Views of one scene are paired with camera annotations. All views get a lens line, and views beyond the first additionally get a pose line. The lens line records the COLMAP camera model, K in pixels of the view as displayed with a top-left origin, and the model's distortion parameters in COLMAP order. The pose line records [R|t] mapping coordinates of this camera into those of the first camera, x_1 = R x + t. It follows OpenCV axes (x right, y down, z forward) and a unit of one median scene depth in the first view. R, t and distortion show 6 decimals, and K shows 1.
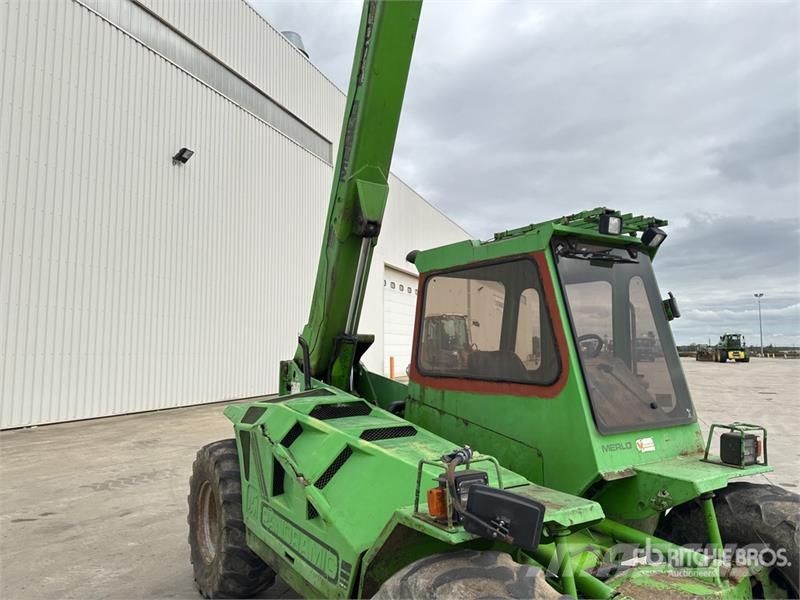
lens RADIAL K [[566.6, 0, 398.1], [0, 566.6, 292.6], [0, 0, 1]] dist [0.084693, -0.135122]
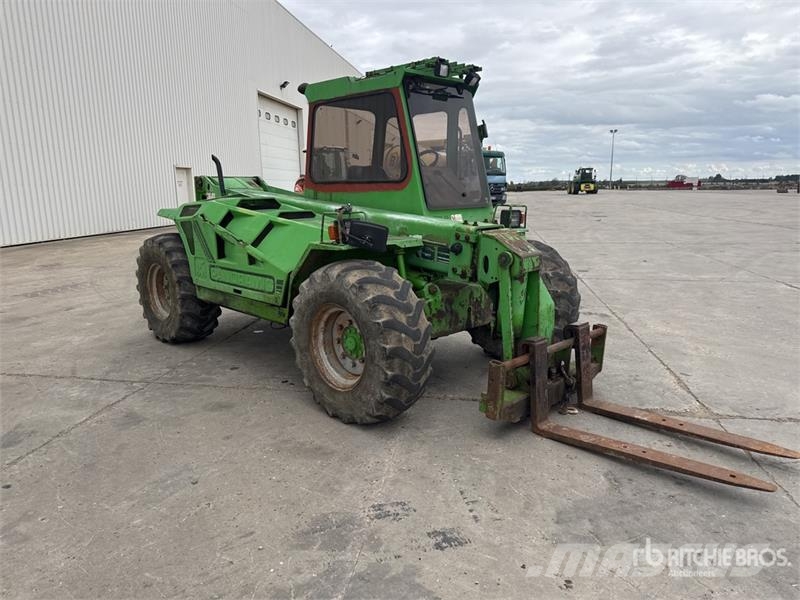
lens RADIAL K [[565.2, 0, 404.4], [0, 565.2, 300.2], [0, 0, 1]] dist [0.149318, -0.305154]
pose [[0.976032, -0.052493, 0.211200, -0.060581], [-0.011020, 0.957307, 0.288862, 0.020705], [-0.217346, -0.284266, 0.933784, -0.473677]]
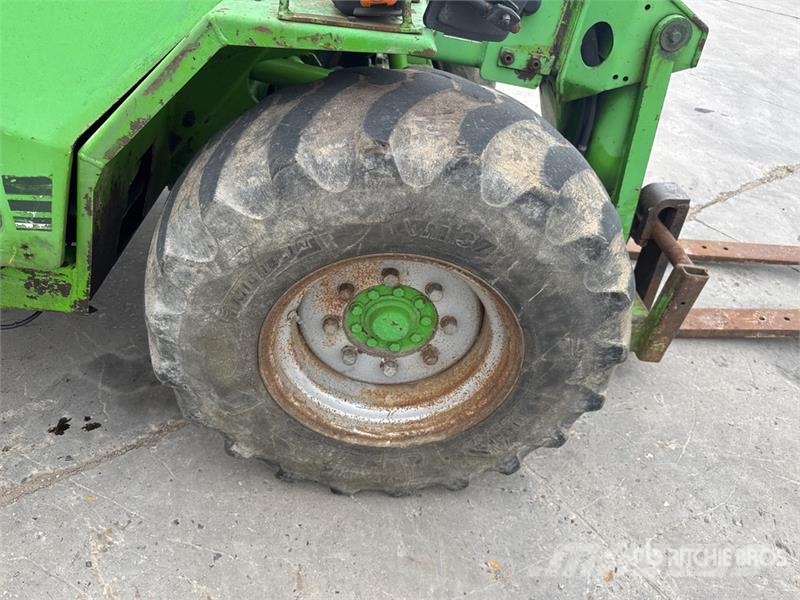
lens RADIAL K [[561.8, 0, 400.0], [0, 561.8, 300.0], [0, 0, 1]] dist [-0.005721, 0.000741]
pose [[0.518187, -0.486348, 0.703525, -0.190240], [-0.178562, 0.742932, 0.645111, 0.153000], [-0.836420, -0.459911, 0.298134, 0.414394]]
